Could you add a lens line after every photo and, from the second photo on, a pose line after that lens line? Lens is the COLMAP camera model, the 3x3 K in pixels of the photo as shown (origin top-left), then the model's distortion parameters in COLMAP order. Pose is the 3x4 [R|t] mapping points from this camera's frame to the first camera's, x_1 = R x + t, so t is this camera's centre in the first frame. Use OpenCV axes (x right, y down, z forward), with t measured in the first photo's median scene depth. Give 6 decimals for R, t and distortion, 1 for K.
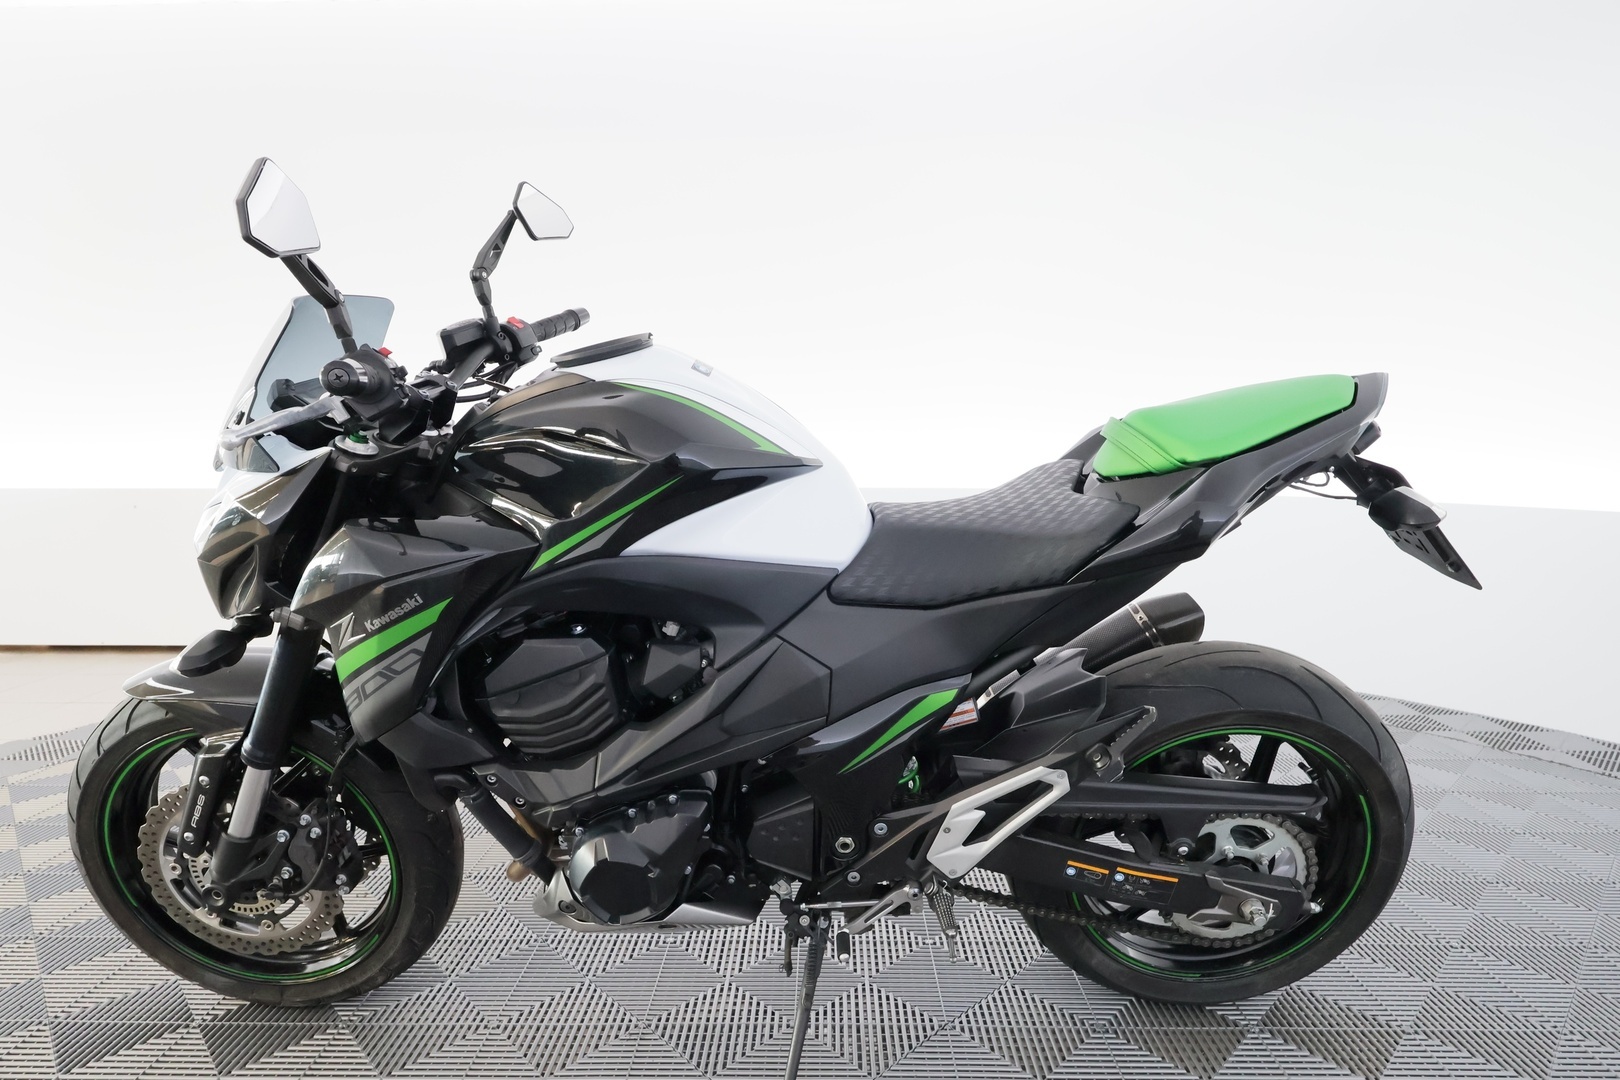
lens RADIAL K [[872.2, 0, 810.0], [0, 872.2, 540.0], [0, 0, 1]] dist [0.000884, -0.000136]
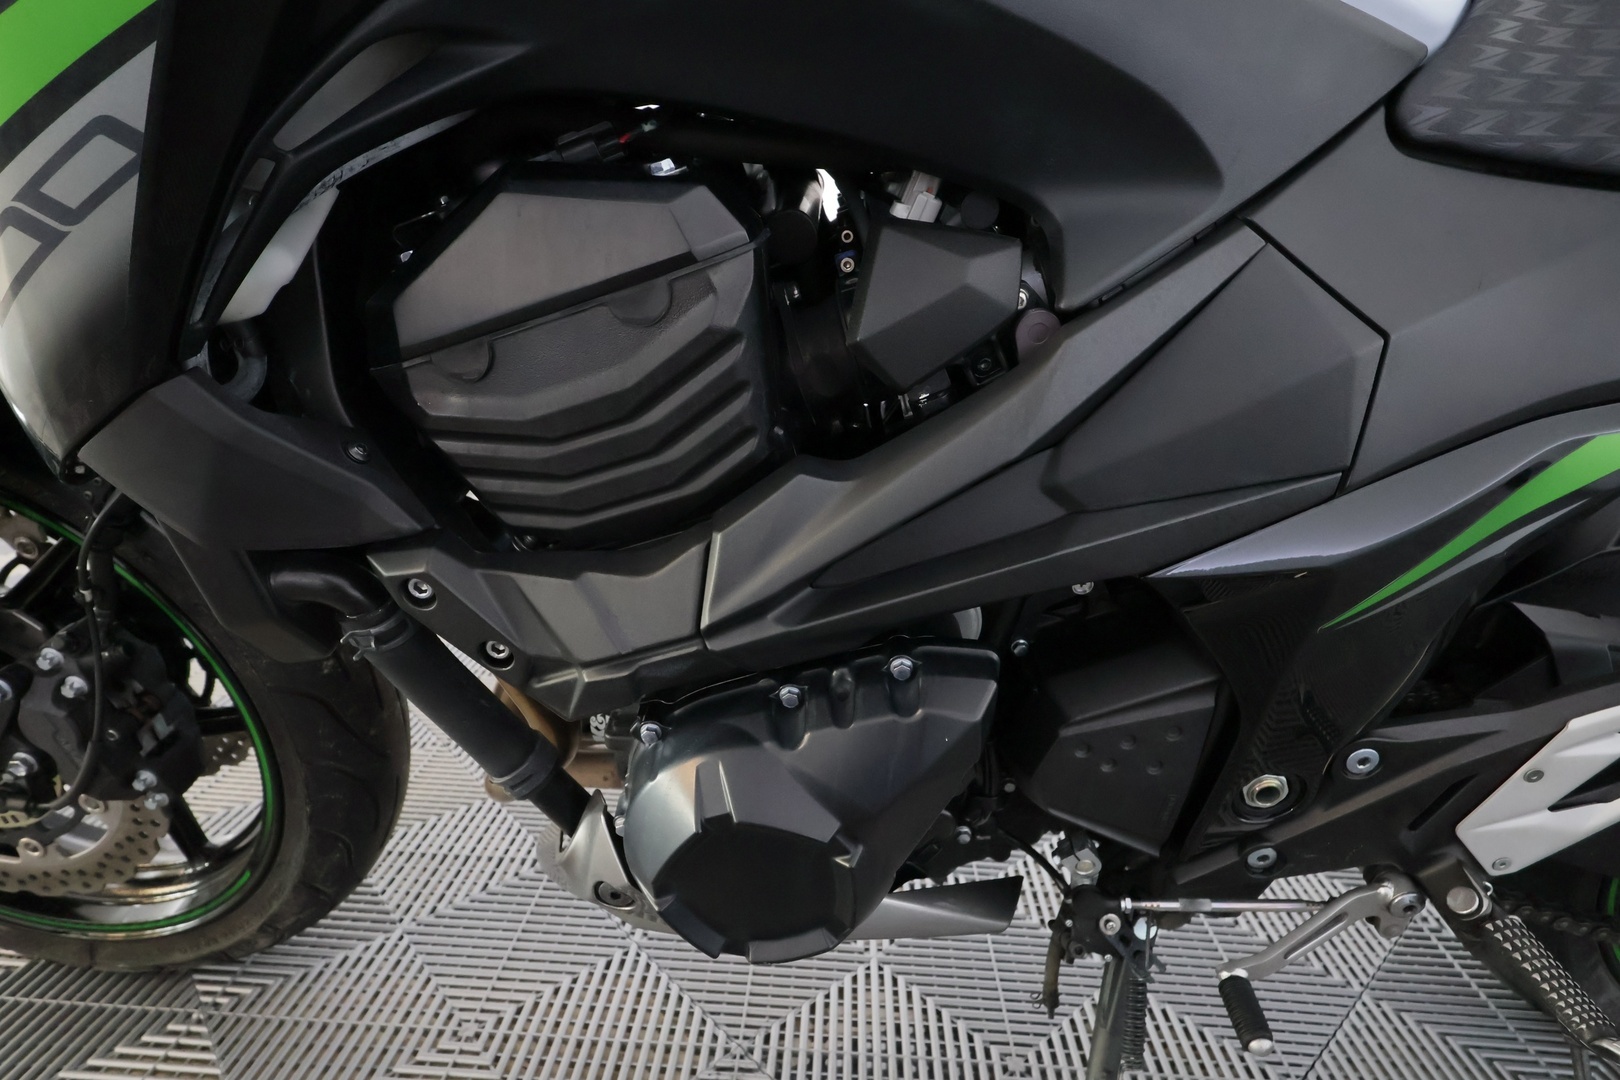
lens RADIAL K [[872.2, 0, 810.0], [0, 872.2, 540.0], [0, 0, 1]] dist [0.000884, -0.000136]
pose [[0.998431, 0.054413, -0.013239, -0.183144], [-0.051439, 0.984564, 0.167297, 0.170427], [0.022138, -0.166354, 0.985818, 0.598700]]
